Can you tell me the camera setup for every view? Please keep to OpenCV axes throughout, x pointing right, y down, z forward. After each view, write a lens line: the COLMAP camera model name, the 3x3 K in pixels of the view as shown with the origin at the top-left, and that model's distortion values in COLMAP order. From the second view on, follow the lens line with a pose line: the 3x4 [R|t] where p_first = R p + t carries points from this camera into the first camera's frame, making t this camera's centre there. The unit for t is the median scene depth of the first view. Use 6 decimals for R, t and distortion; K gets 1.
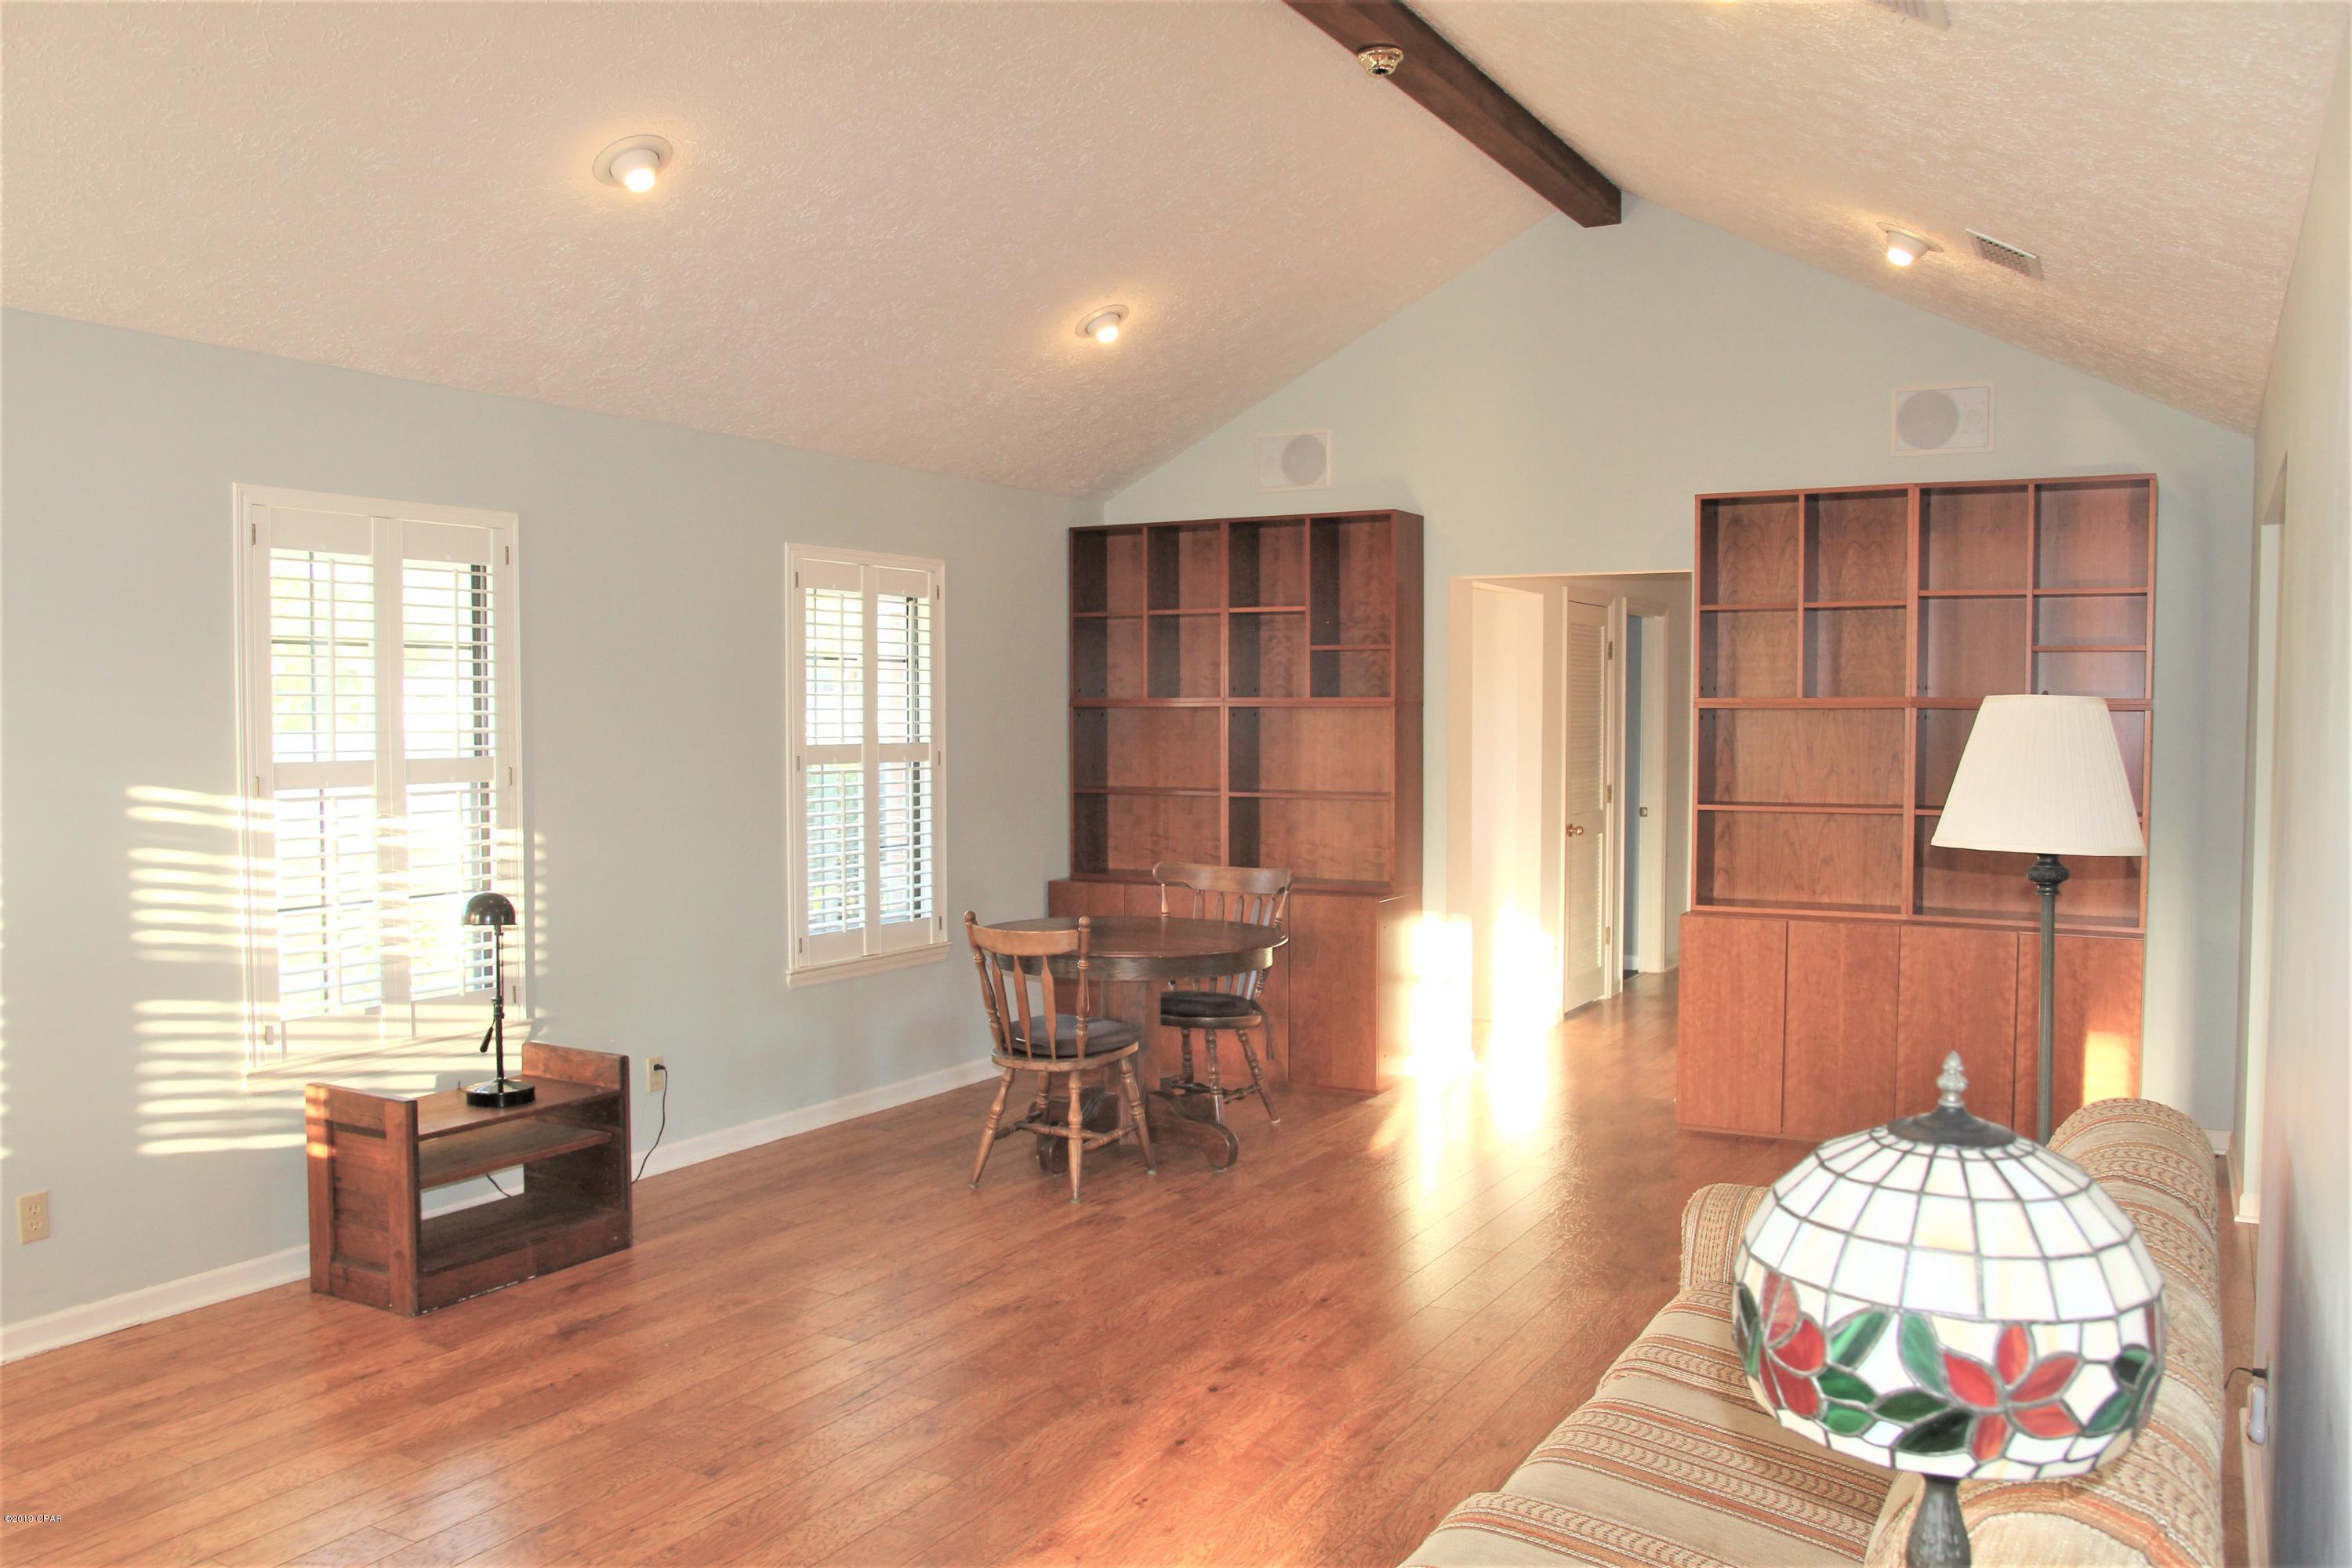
lens RADIAL K [[1902.5, 0, 1176.0], [0, 1902.5, 784.0], [0, 0, 1]] dist [-0.004997, -0.003398]
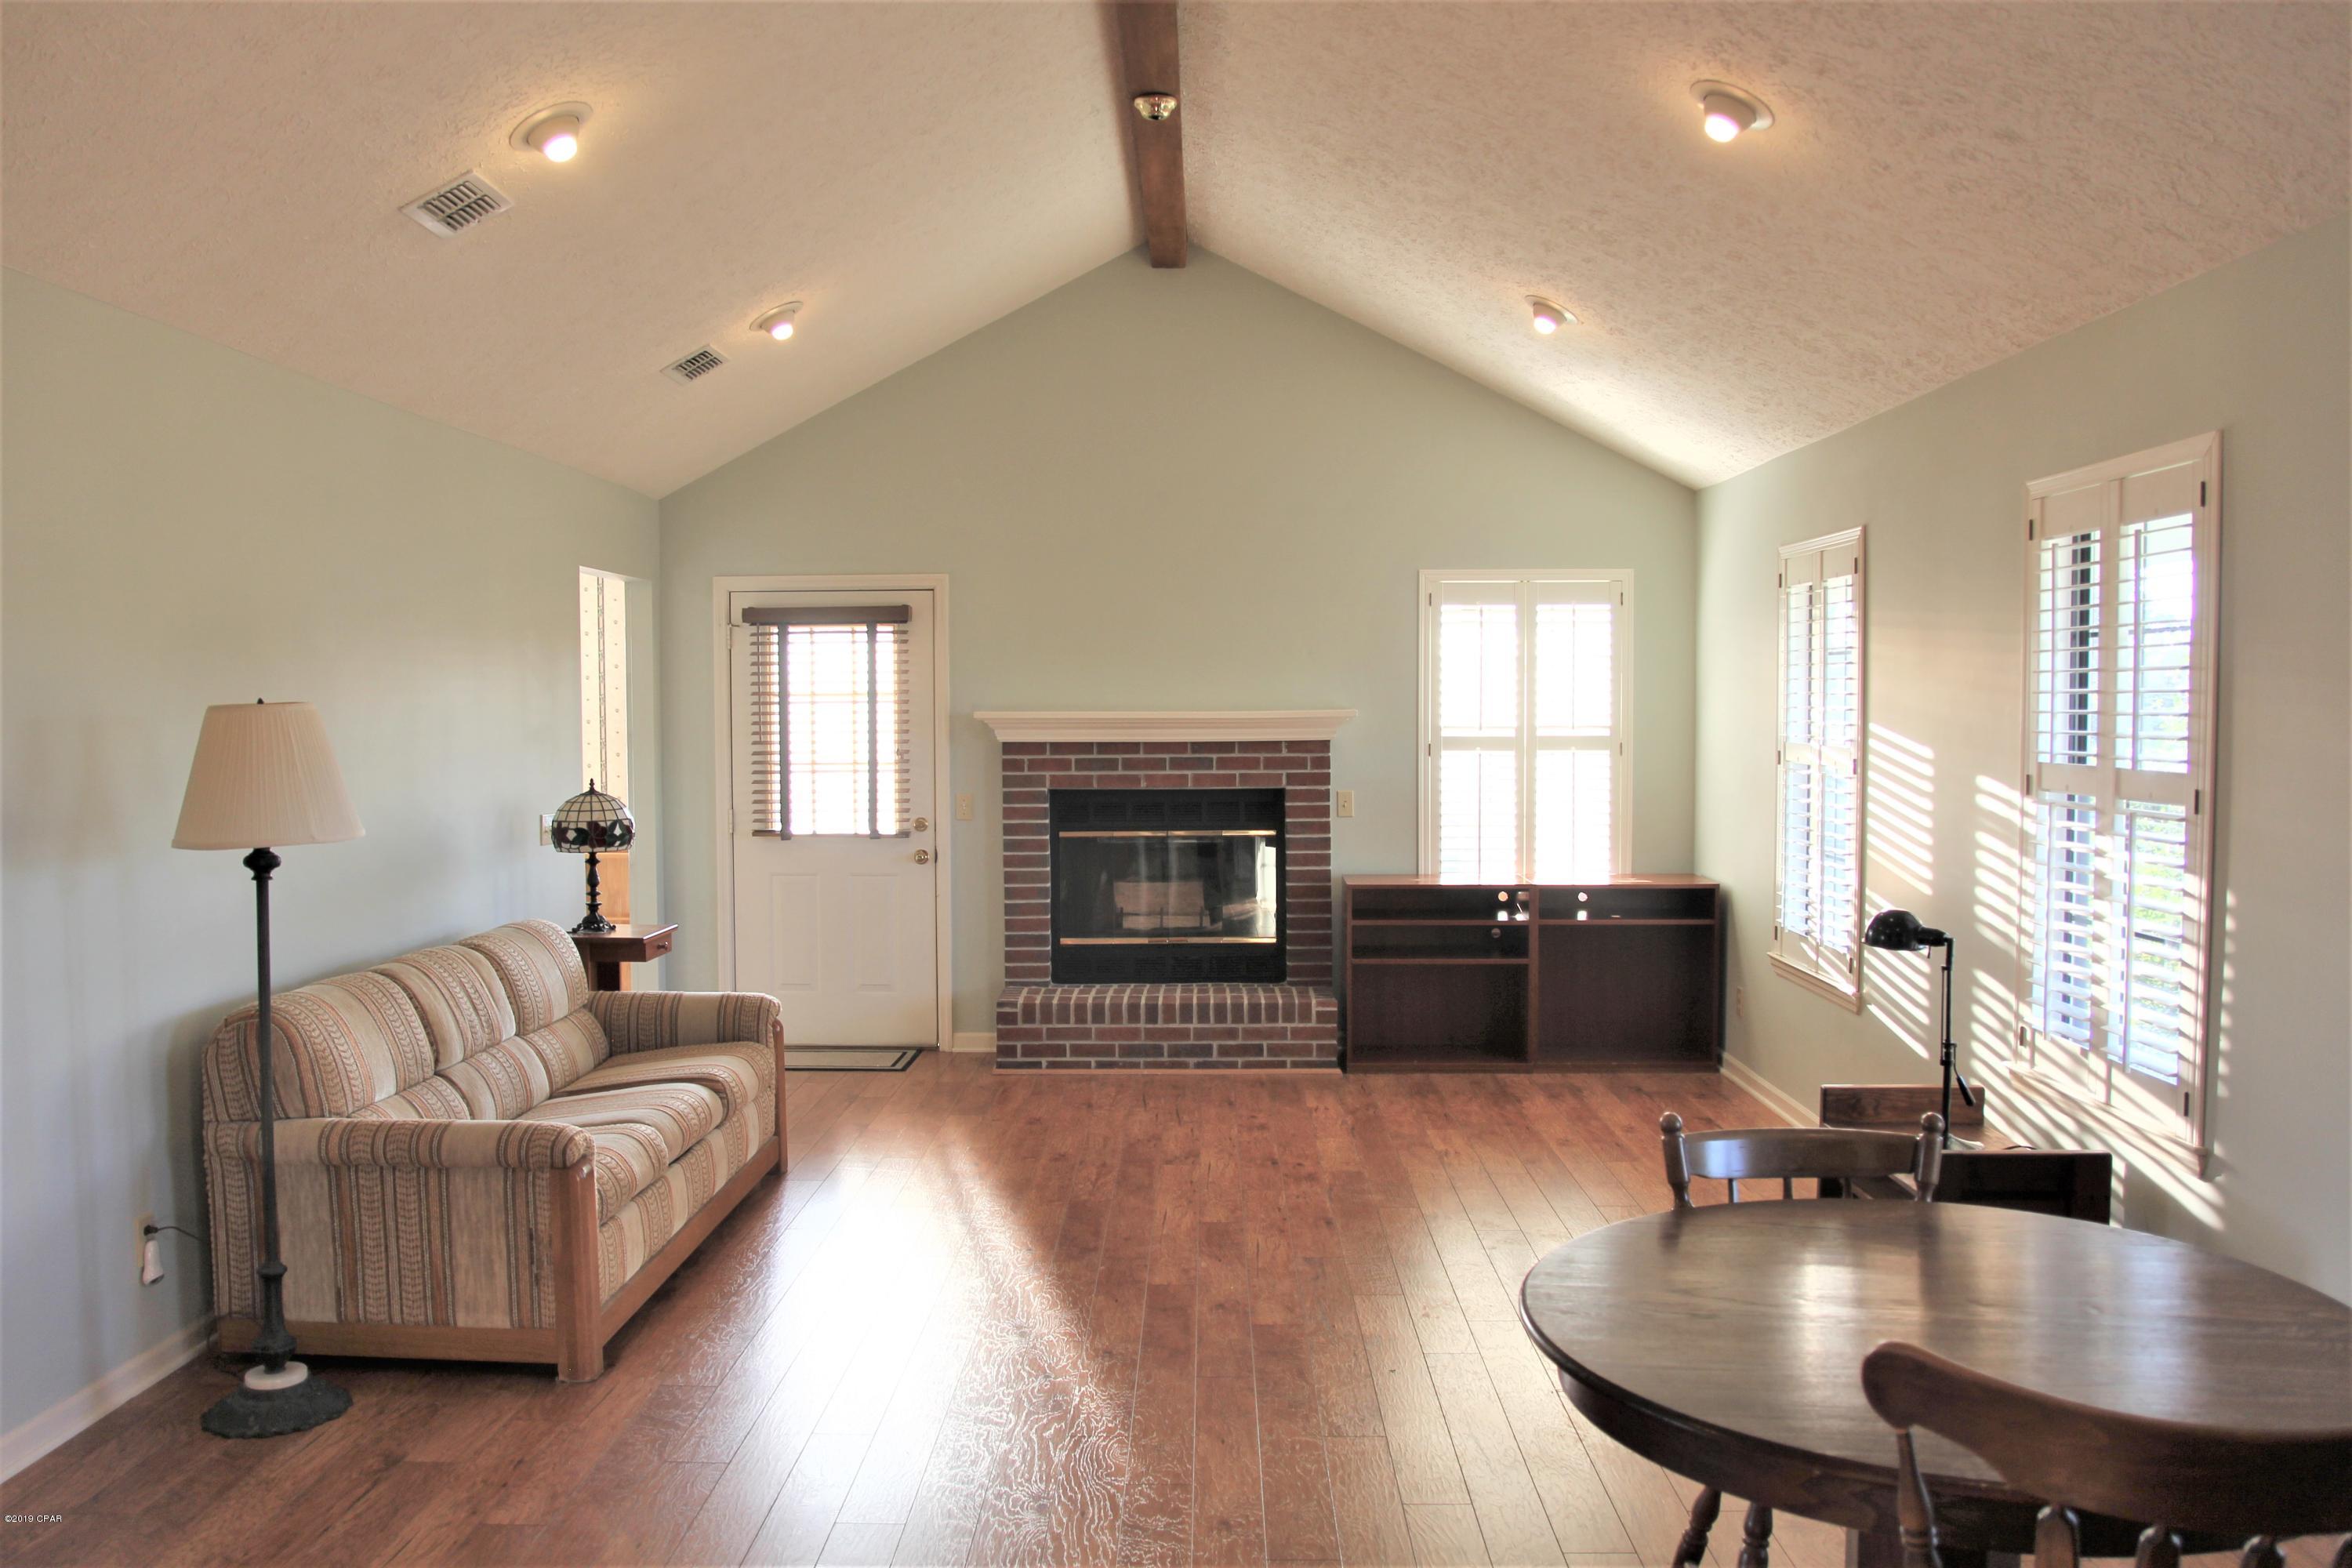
lens RADIAL K [[1902.5, 0, 1176.0], [0, 1902.5, 784.0], [0, 0, 1]] dist [-0.004997, -0.003398]
pose [[-0.882461, 0.007221, -0.470330, 0.419229], [-0.034301, 0.996232, 0.079652, -0.070521], [0.469133, 0.086422, -0.878889, 1.849760]]
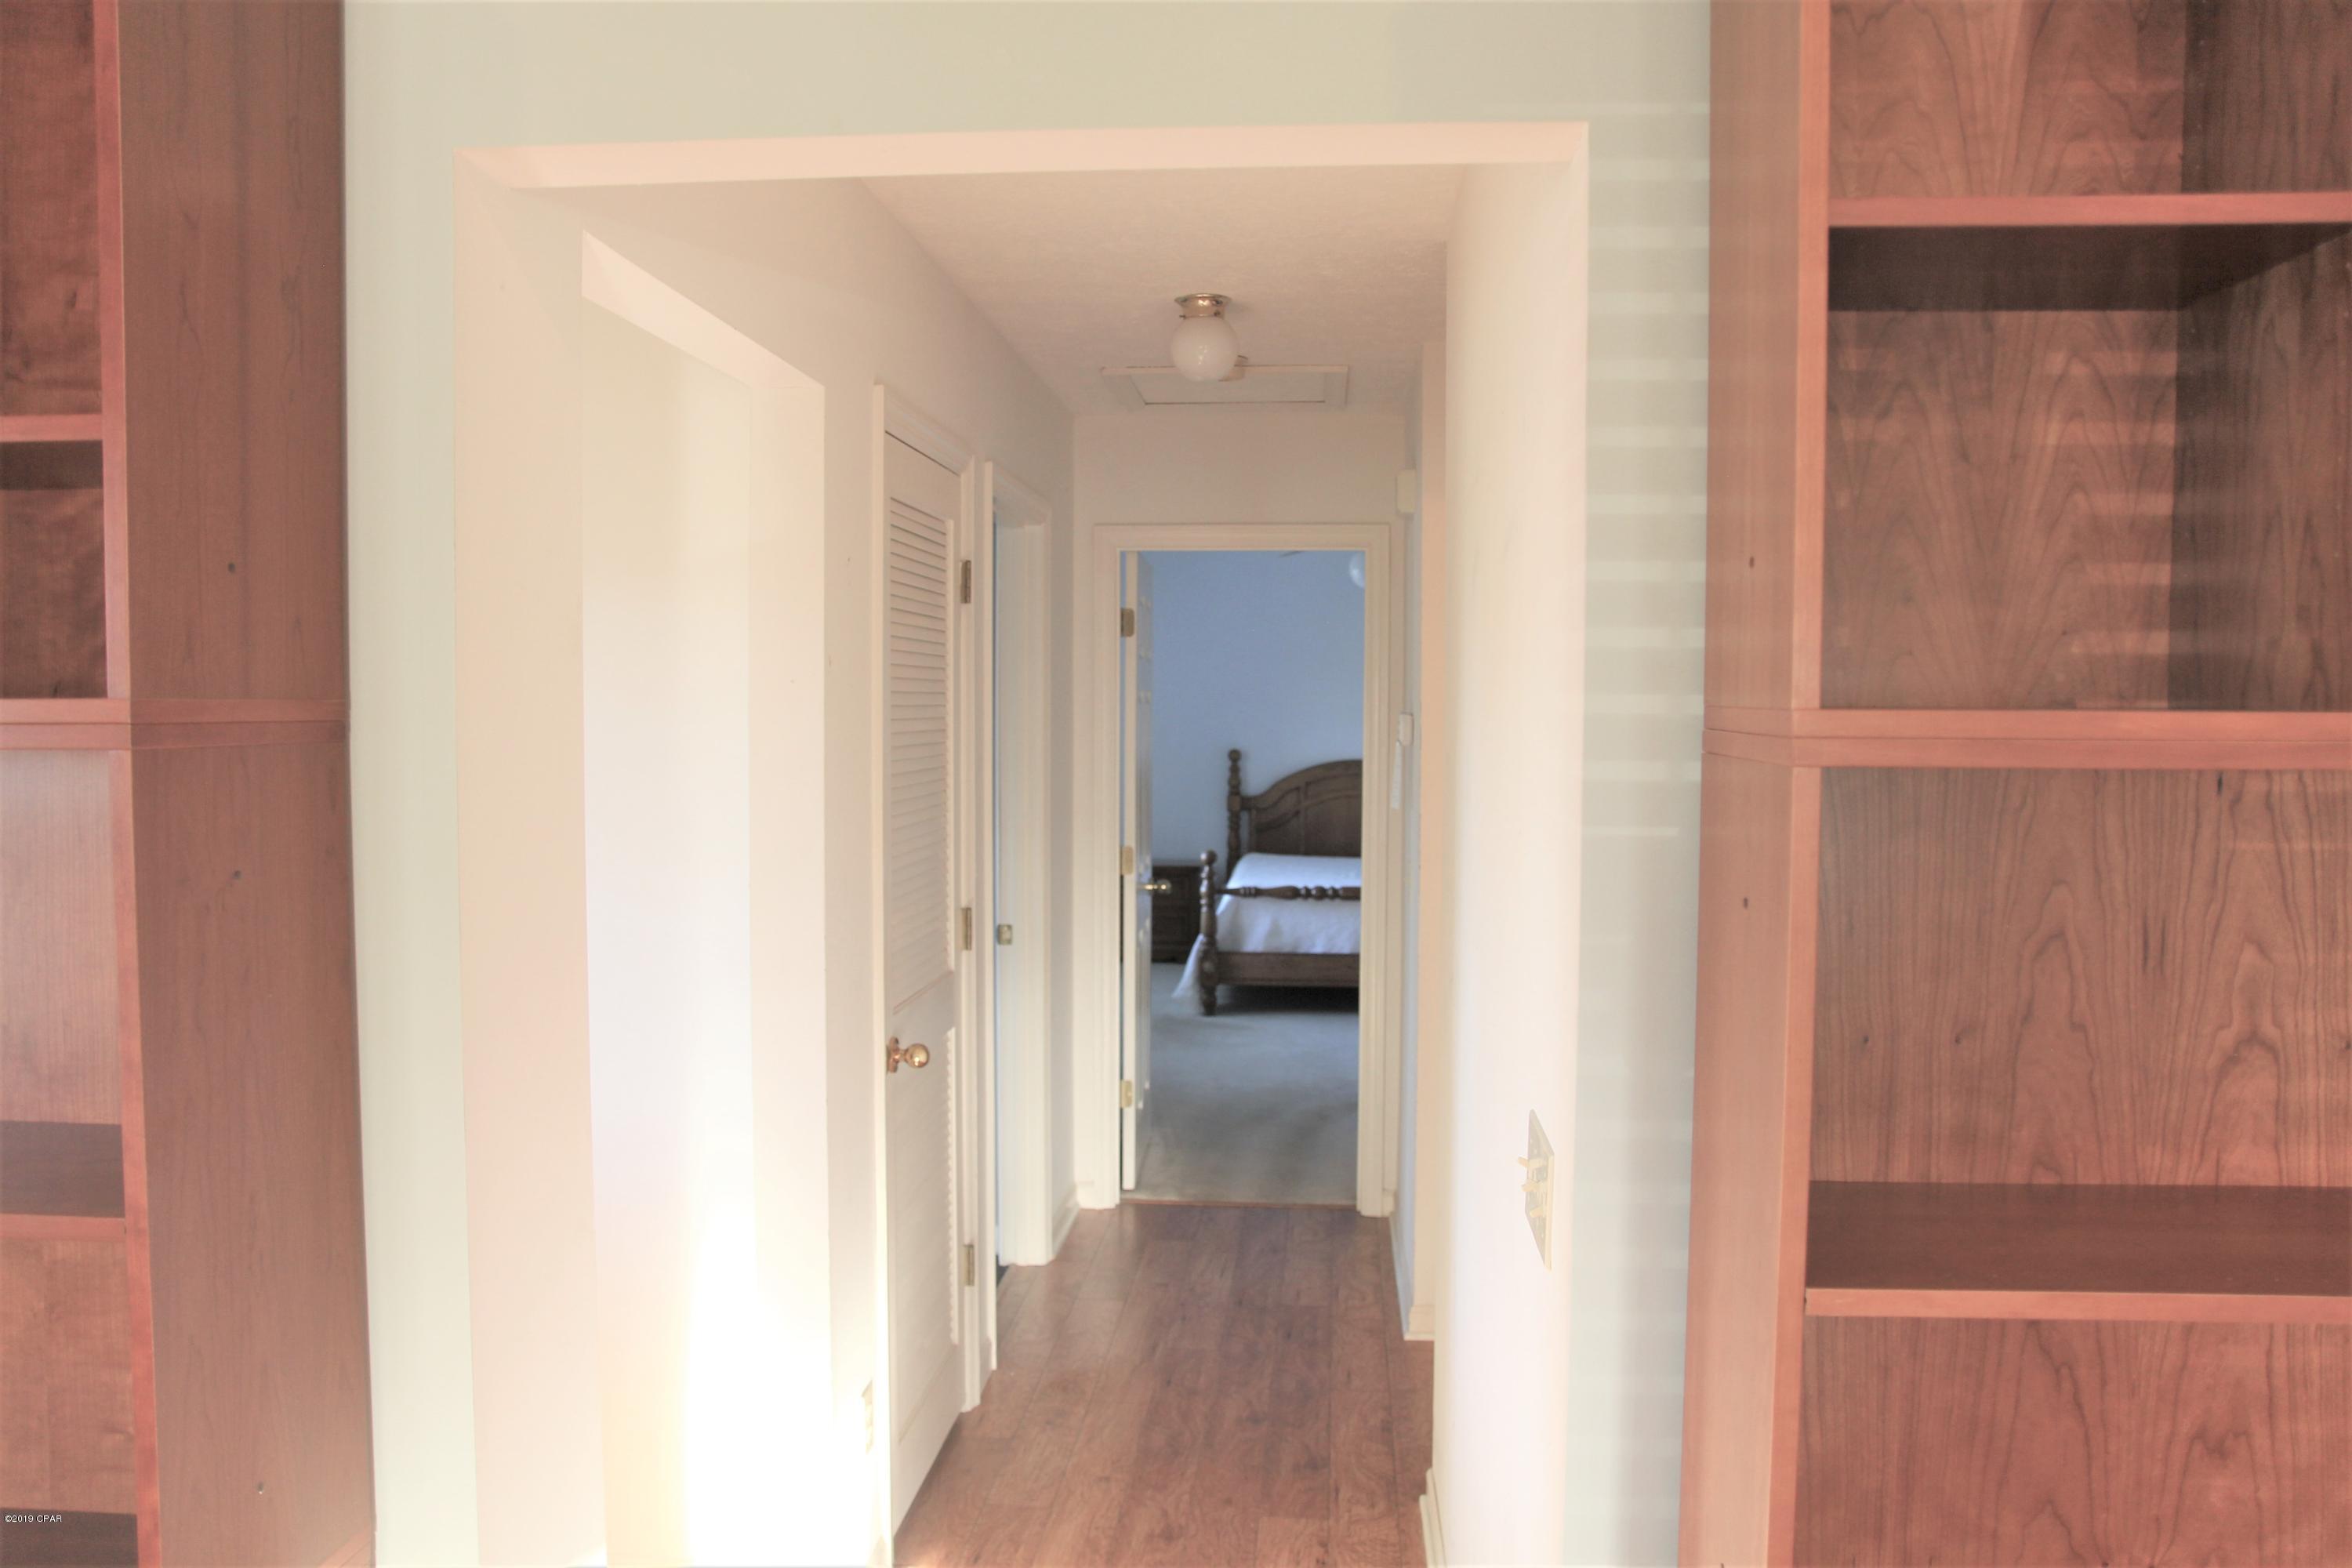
lens RADIAL K [[1902.5, 0, 1176.0], [0, 1902.5, 784.0], [0, 0, 1]] dist [-0.004997, -0.003398]
pose [[0.911013, -0.015325, 0.412092, 0.111693], [0.013559, 0.999882, 0.007208, -0.032387], [-0.412154, -0.000979, 0.911114, 0.679528]]
